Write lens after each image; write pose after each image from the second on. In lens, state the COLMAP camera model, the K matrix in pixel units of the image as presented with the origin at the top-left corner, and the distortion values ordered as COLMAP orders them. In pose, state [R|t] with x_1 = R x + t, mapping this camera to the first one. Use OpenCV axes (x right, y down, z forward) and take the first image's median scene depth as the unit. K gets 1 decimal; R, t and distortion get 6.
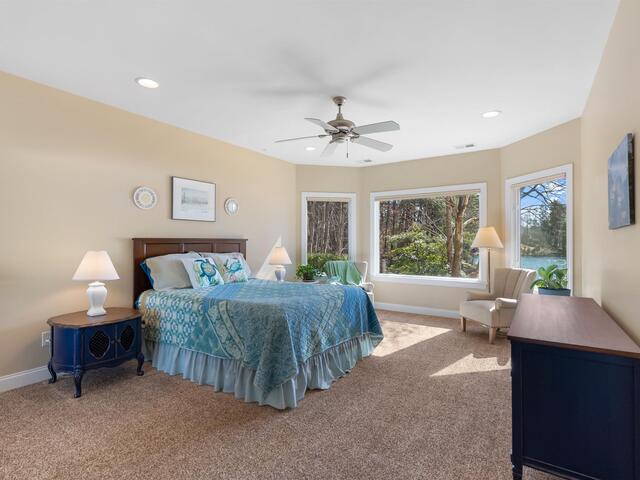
lens RADIAL K [[325.5, 0, 321.5], [0, 325.5, 238.9], [0, 0, 1]] dist [-0.003384, 0.001000]
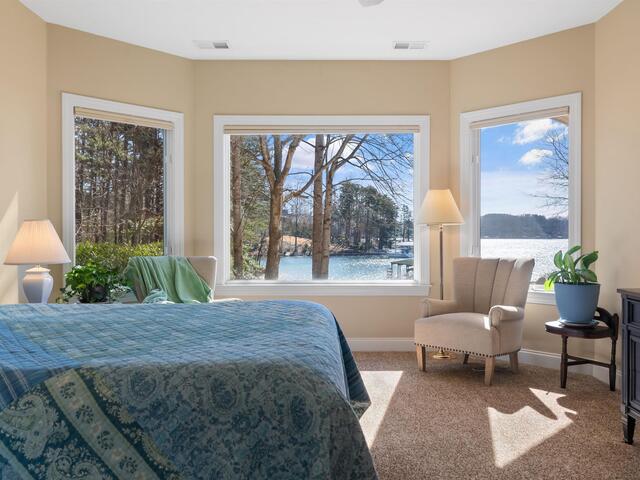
lens RADIAL K [[552.0, 0, 323.6], [0, 552.0, 238.6], [0, 0, 1]] dist [-0.004640, 0.010166]
pose [[0.831513, -0.003794, 0.555492, -0.236445], [-0.003923, 0.999912, 0.012703, 0.042558], [-0.555491, -0.012742, 0.831425, 0.302789]]
